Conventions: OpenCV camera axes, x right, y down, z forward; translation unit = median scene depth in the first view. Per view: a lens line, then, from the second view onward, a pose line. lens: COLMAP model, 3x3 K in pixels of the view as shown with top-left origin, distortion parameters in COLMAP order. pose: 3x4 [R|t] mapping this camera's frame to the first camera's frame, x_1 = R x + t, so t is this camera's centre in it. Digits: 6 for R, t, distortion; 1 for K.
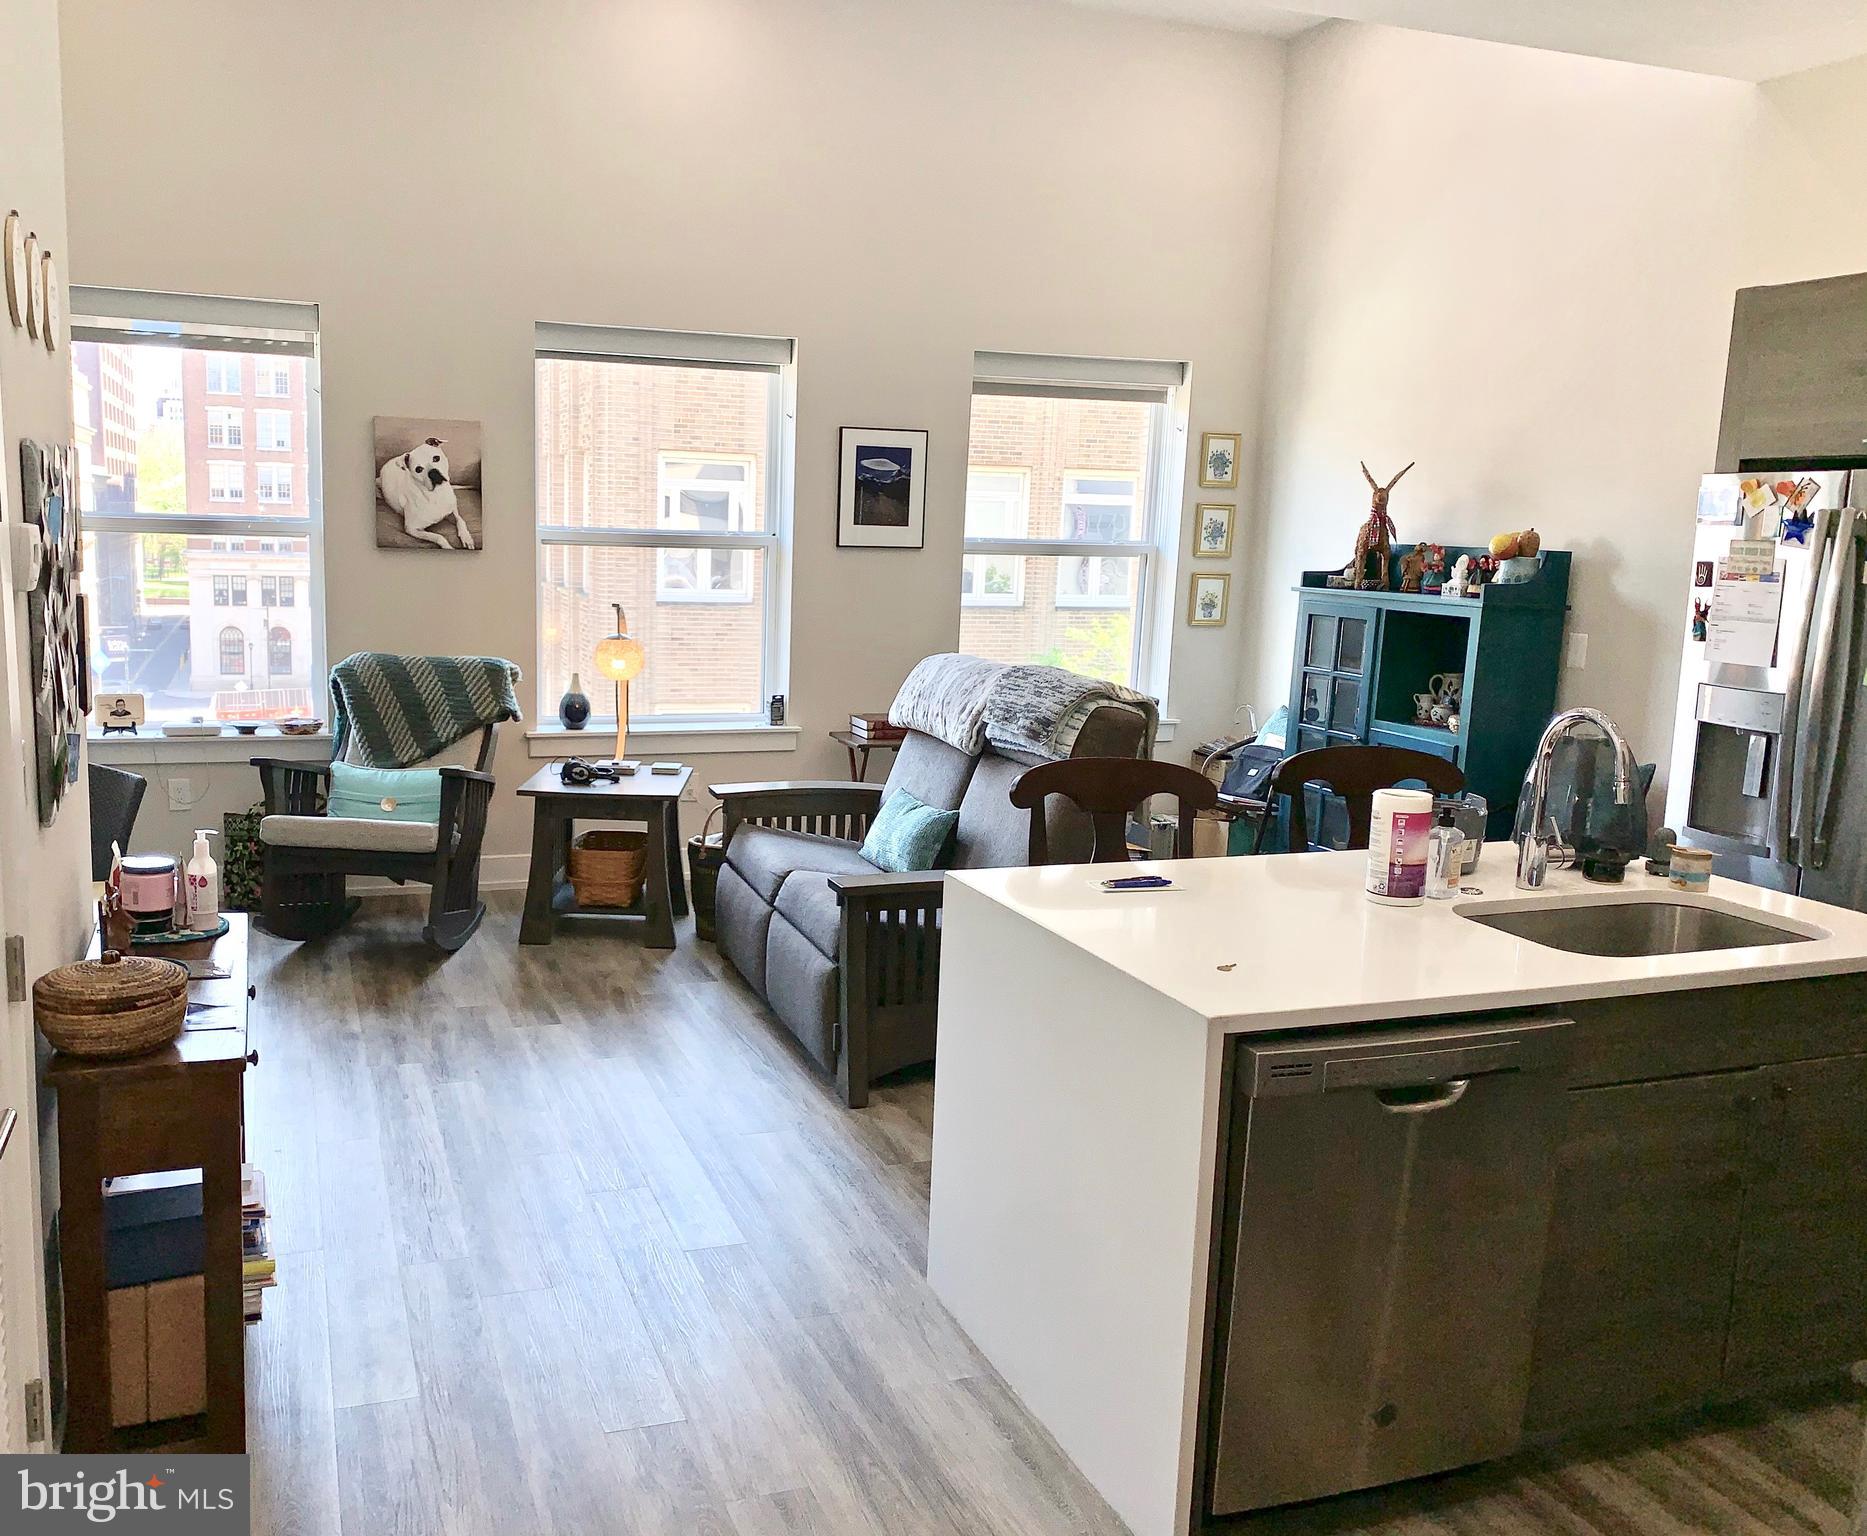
lens RADIAL K [[1611.1, 0, 871.5], [0, 1611.1, 770.6], [0, 0, 1]] dist [0.010486, 0.004624]
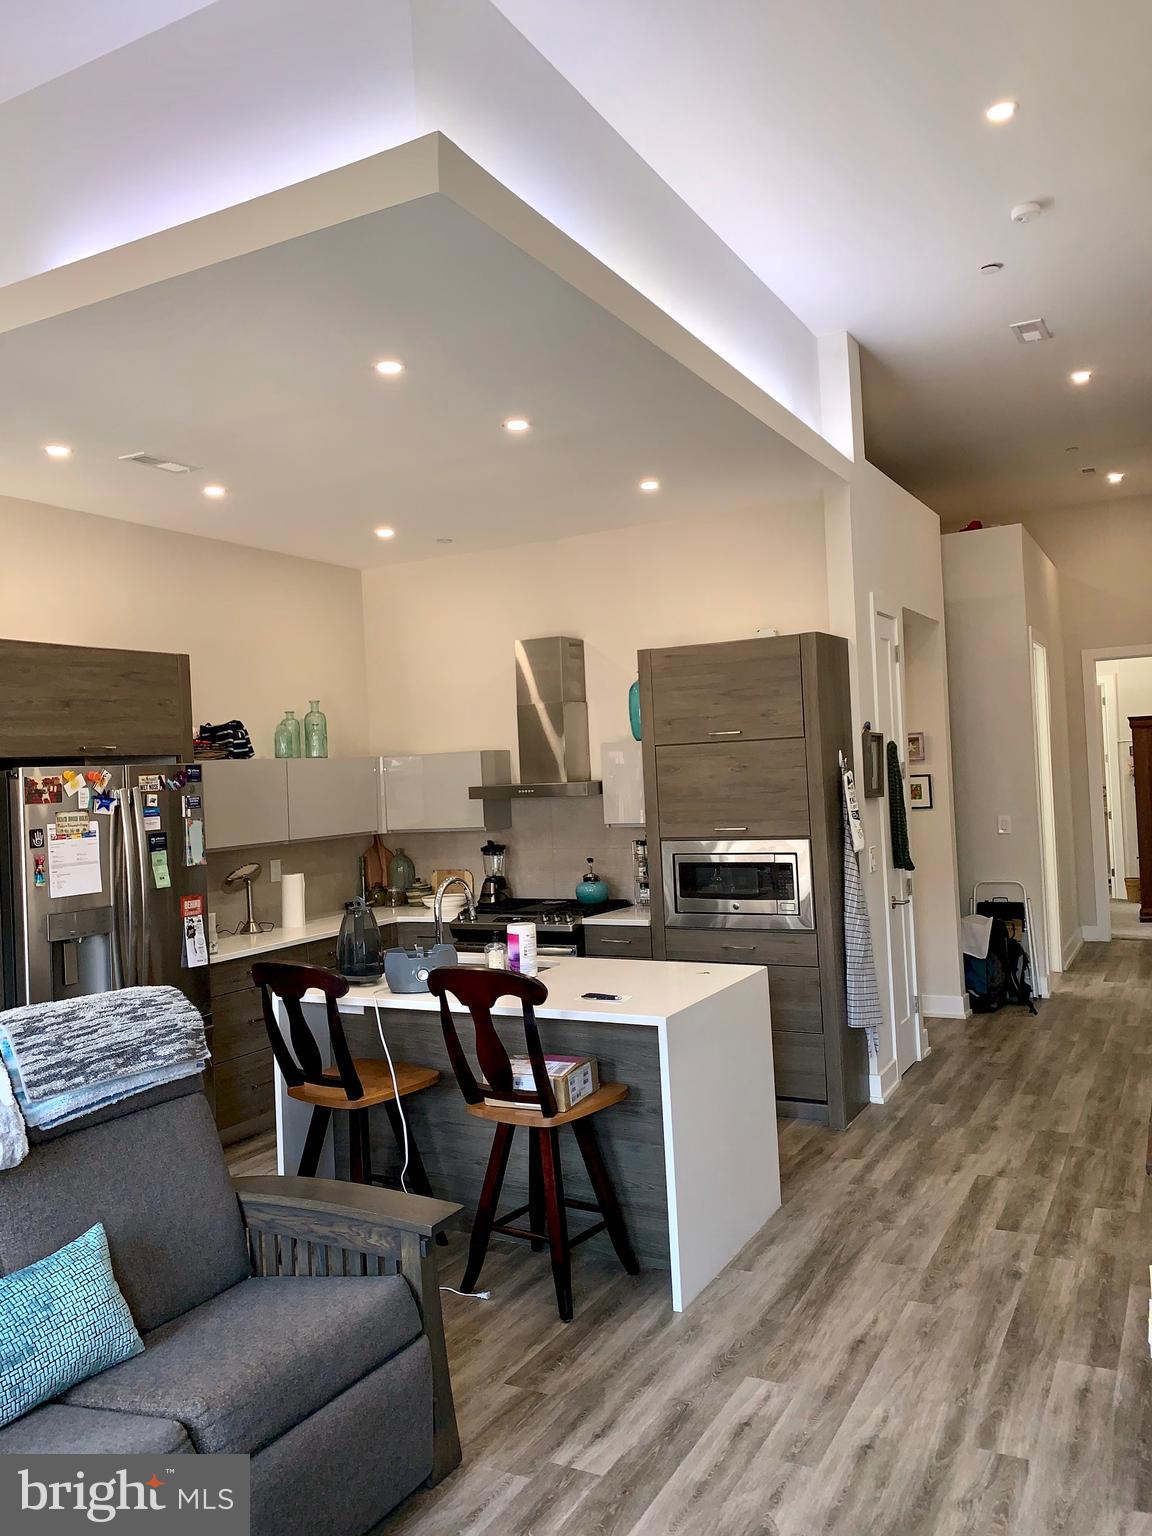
lens RADIAL K [[1158.5, 0, 576.0], [0, 1158.5, 768.0], [0, 0, 1]] dist [0.121788, -0.164767]
pose [[-0.661338, 0.008690, 0.750038, -0.716806], [0.144335, 0.982720, 0.115880, -0.302402], [-0.736071, 0.184892, -0.651164, 1.710510]]
